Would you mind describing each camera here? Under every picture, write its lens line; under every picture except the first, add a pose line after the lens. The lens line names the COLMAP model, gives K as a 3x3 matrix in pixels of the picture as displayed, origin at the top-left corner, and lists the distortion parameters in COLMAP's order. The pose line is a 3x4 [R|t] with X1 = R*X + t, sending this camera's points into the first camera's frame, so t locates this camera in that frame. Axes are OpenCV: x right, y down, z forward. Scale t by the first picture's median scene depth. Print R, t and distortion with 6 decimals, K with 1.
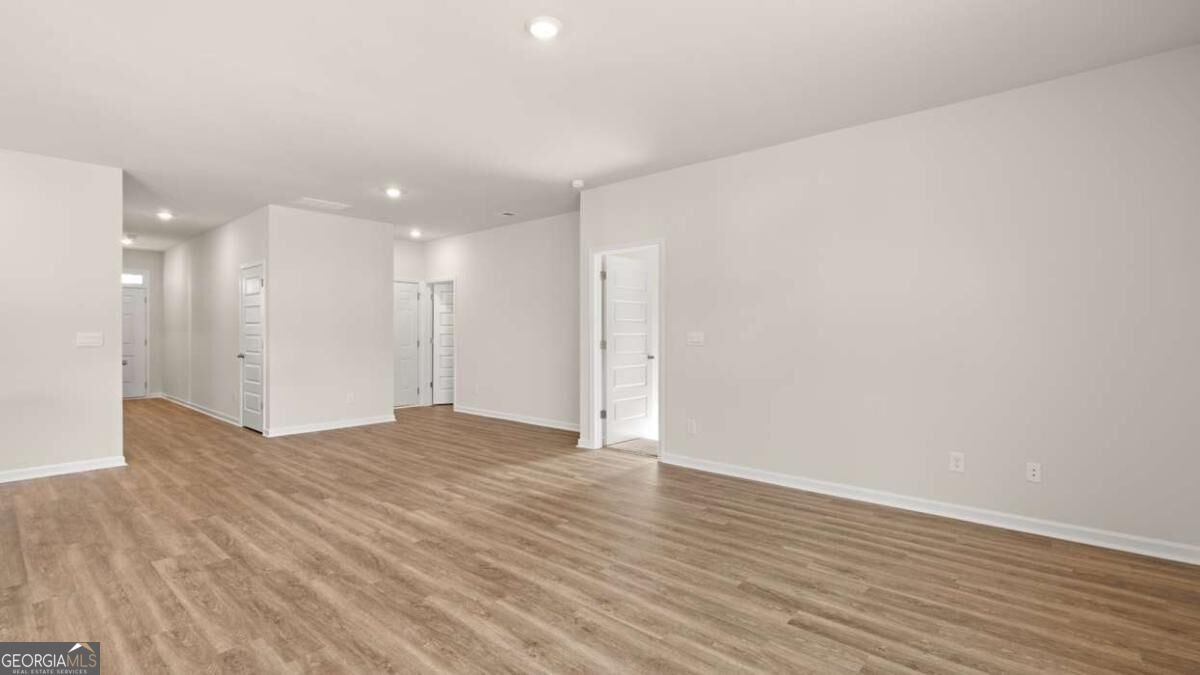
lens RADIAL K [[545.8, 0, 589.0], [0, 545.8, 325.8], [0, 0, 1]] dist [-0.000371, -0.000168]
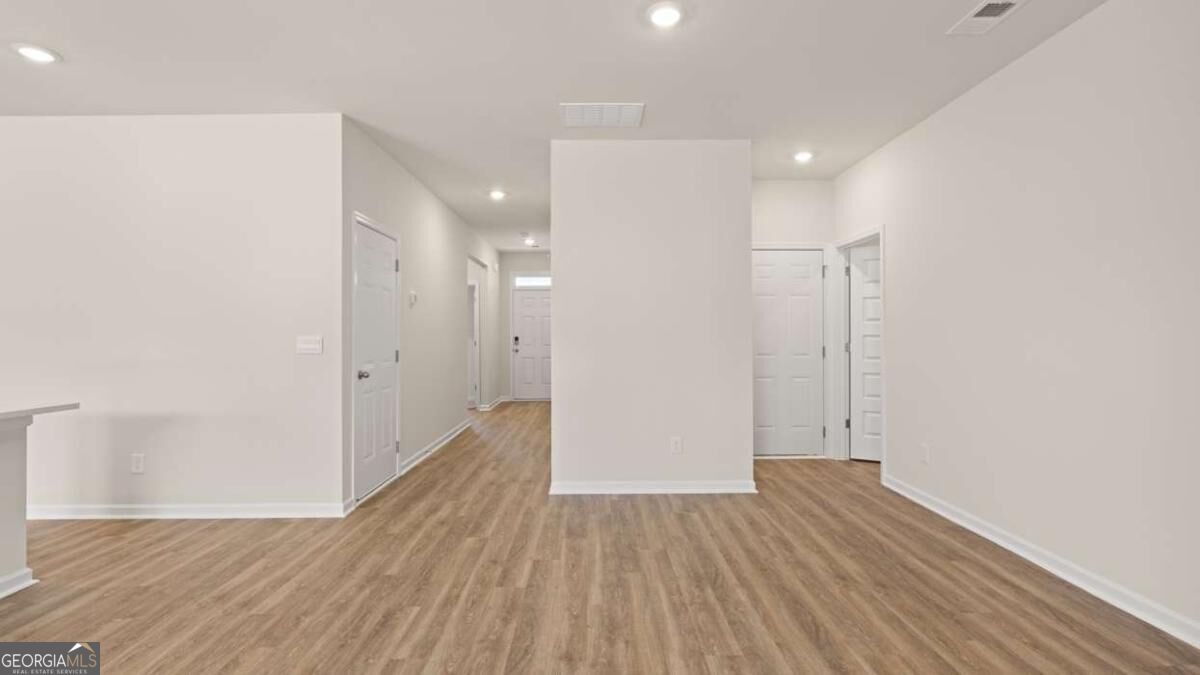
lens RADIAL K [[539.3, 0, 595.7], [0, 539.3, 328.1], [0, 0, 1]] dist [-0.000230, -0.000376]
pose [[0.672268, -0.011682, -0.740216, -0.125148], [0.014304, 0.999894, -0.002789, 0.013620], [0.740170, -0.008713, 0.672363, 1.118631]]
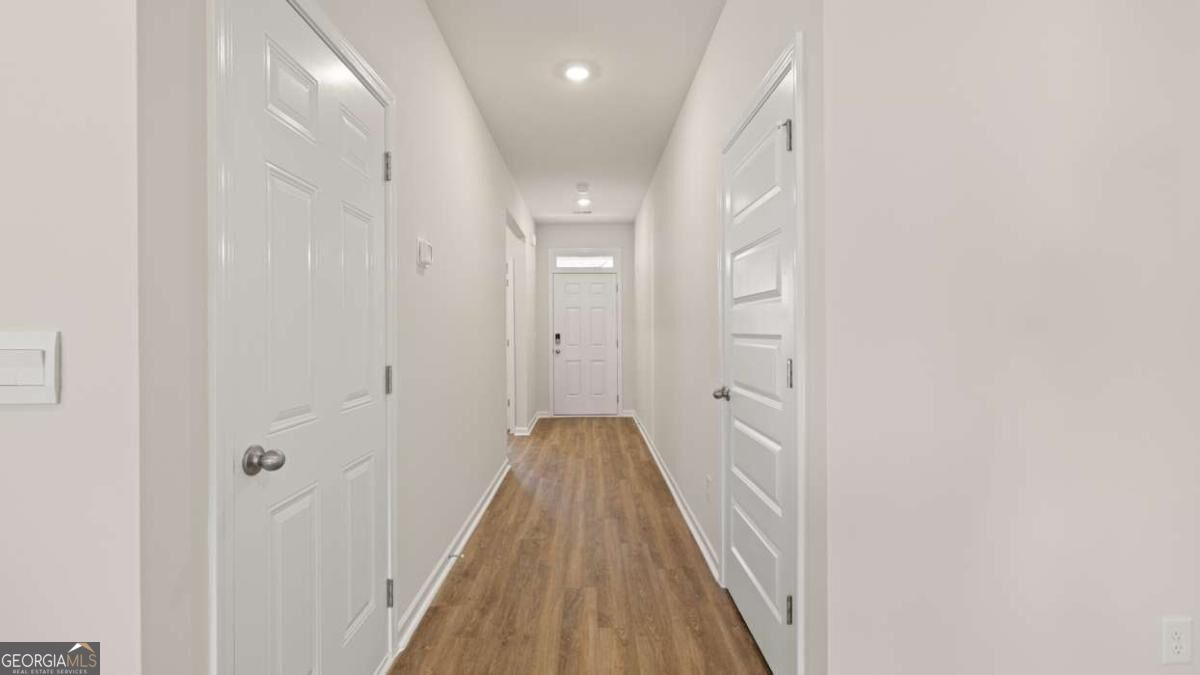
lens RADIAL K [[504.3, 0, 598.2], [0, 504.3, 330.0], [0, 0, 1]] dist [0.001893, -0.000289]
pose [[0.680921, -0.004767, -0.732342, -0.917309], [0.014416, 0.999872, 0.006895, 0.019883], [0.732215, -0.015252, 0.680902, 1.457899]]
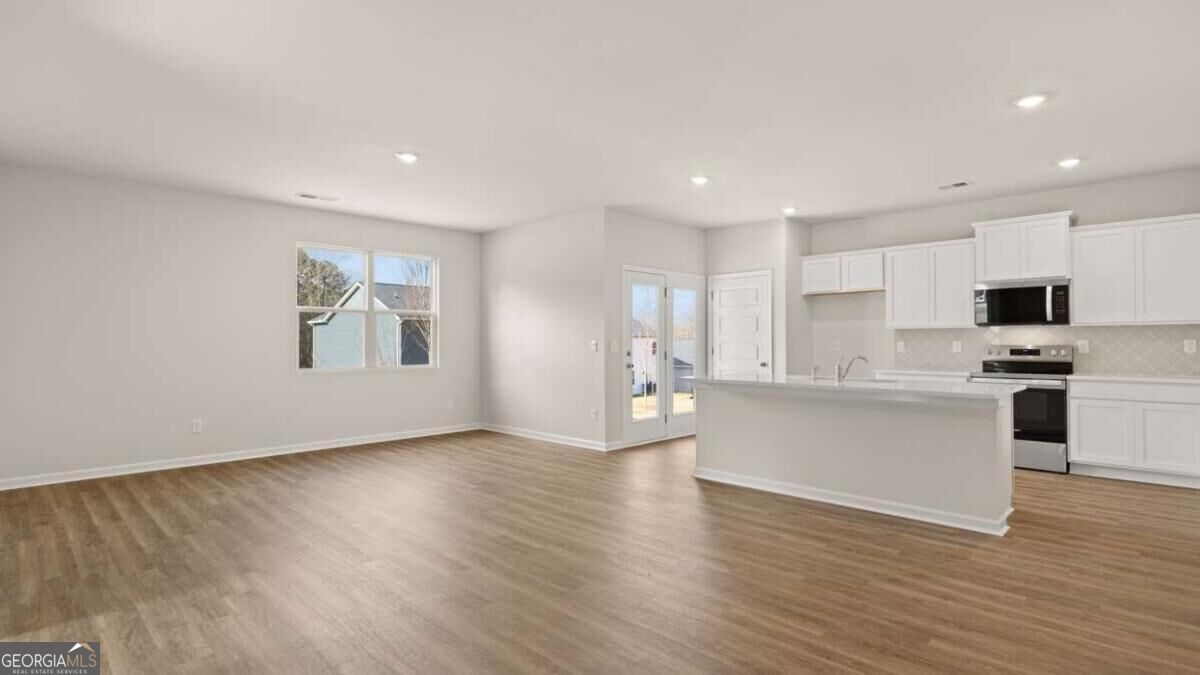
lens RADIAL K [[585.9, 0, 598.6], [0, 585.9, 338.0], [0, 0, 1]] dist [0.003661, 0.001136]
pose [[-0.999111, 0.005252, 0.041834, -0.568536], [0.004386, 0.999775, -0.020767, 0.028631], [-0.041934, -0.020565, -0.998909, 2.137589]]
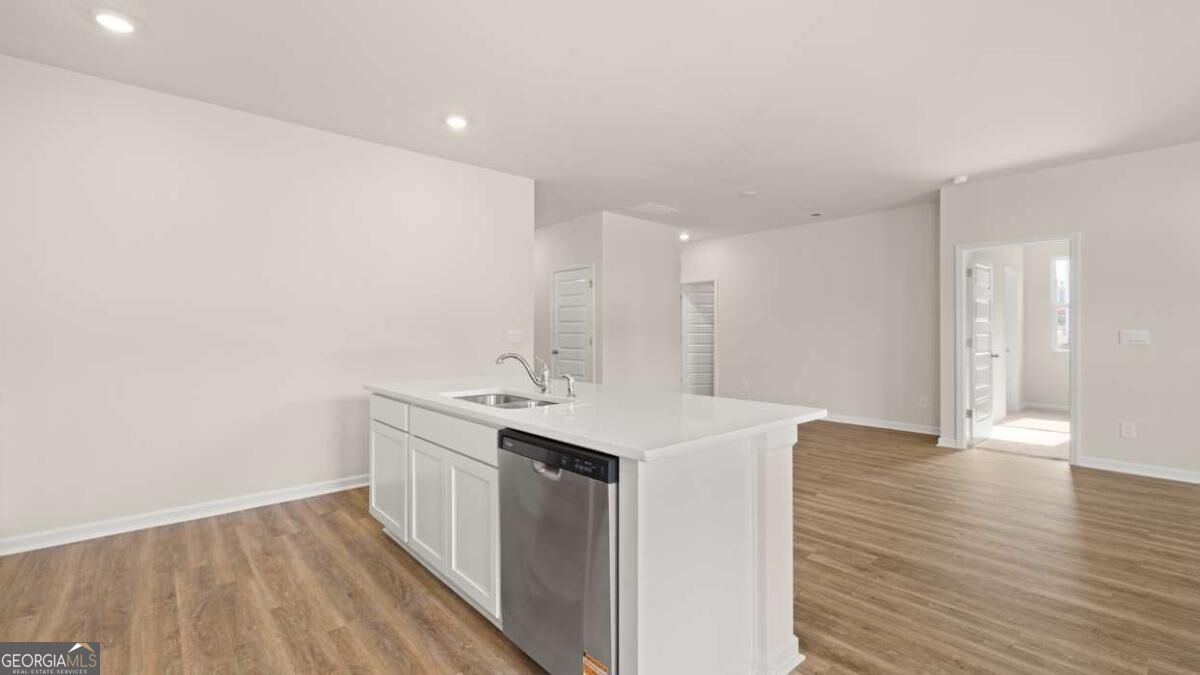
lens RADIAL K [[504.3, 0, 595.6], [0, 504.3, 335.2], [0, 0, 1]] dist [0.001893, -0.000289]
pose [[0.993892, 0.002020, -0.110338, -0.908818], [0.000339, 0.999772, 0.021354, 0.000052], [0.110356, -0.021261, 0.993665, 0.029521]]
